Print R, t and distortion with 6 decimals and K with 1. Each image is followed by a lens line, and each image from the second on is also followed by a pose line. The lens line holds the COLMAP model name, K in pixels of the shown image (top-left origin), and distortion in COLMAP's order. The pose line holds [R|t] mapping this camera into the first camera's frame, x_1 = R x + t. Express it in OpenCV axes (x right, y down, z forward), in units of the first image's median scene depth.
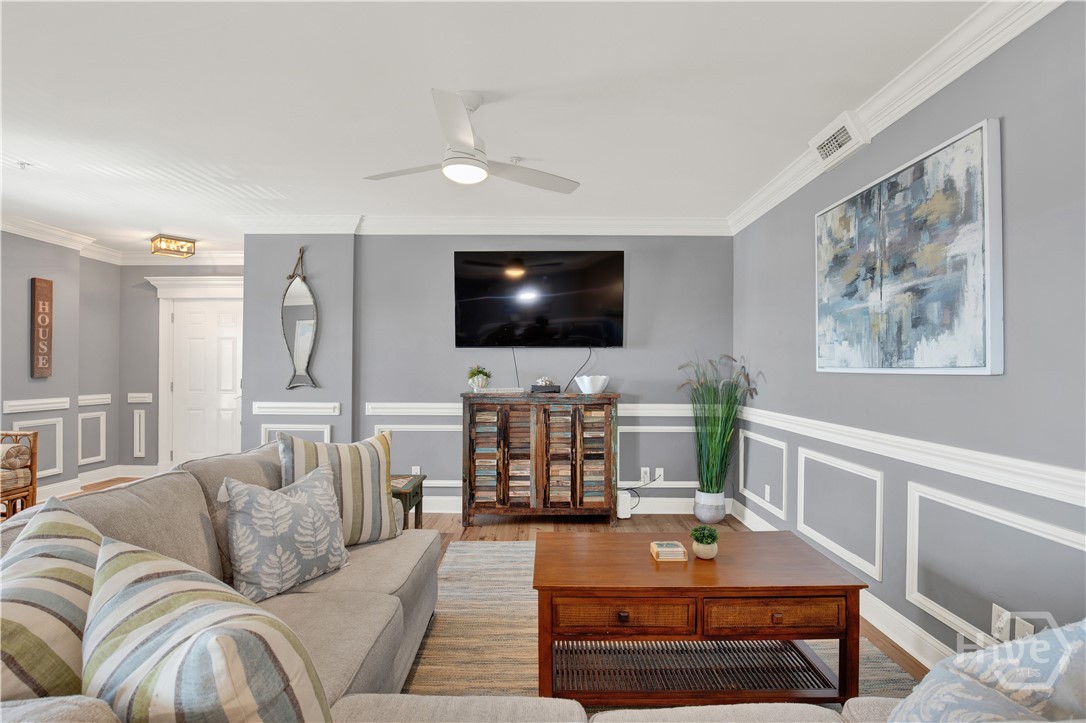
lens RADIAL K [[529.0, 0, 546.5], [0, 529.0, 362.6], [0, 0, 1]] dist [-0.017931, -0.000332]
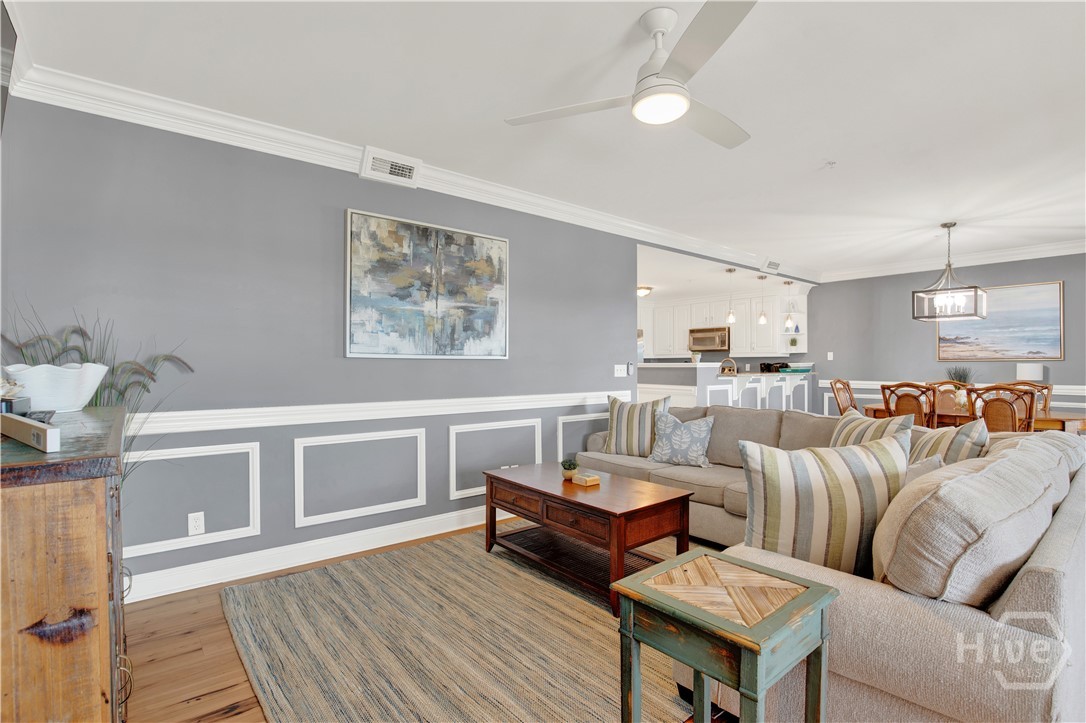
lens RADIAL K [[512.9, 0, 543.0], [0, 512.9, 361.5], [0, 0, 1]] dist [-0.029245, 0.000325]
pose [[-0.638470, 0.003136, 0.769640, -0.393008], [-0.008656, 0.999899, -0.011254, 0.025174], [-0.769598, -0.013847, -0.638379, 1.013088]]
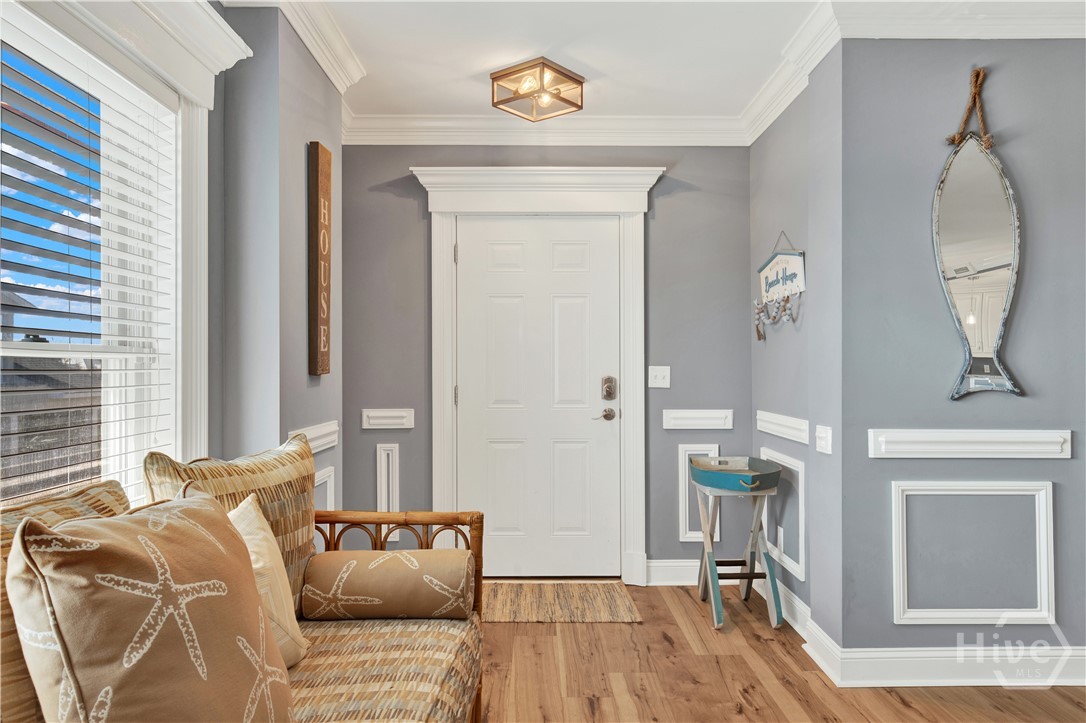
lens RADIAL K [[778.4, 0, 543.0], [0, 778.4, 361.5], [0, 0, 1]] dist [0.029348, 0.000376]
pose [[0.999957, -0.003057, 0.008701, -0.914921], [0.003025, 0.999989, 0.003616, 0.017542], [-0.008712, -0.003590, 0.999956, 0.396189]]
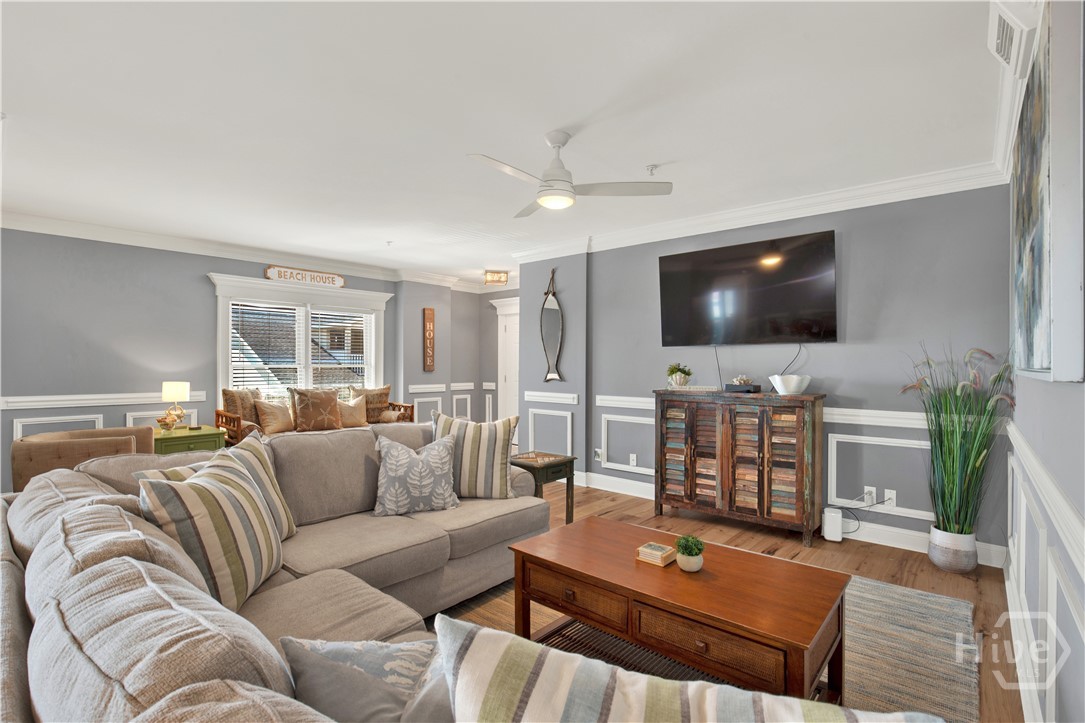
lens RADIAL K [[512.4, 0, 542.5], [0, 512.4, 361.5], [0, 0, 1]] dist [-0.029245, 0.000325]
pose [[0.752648, -0.002210, -0.658420, 0.352015], [0.005271, 0.999983, 0.002670, -0.003146], [0.658402, -0.005480, 0.752646, 0.072400]]
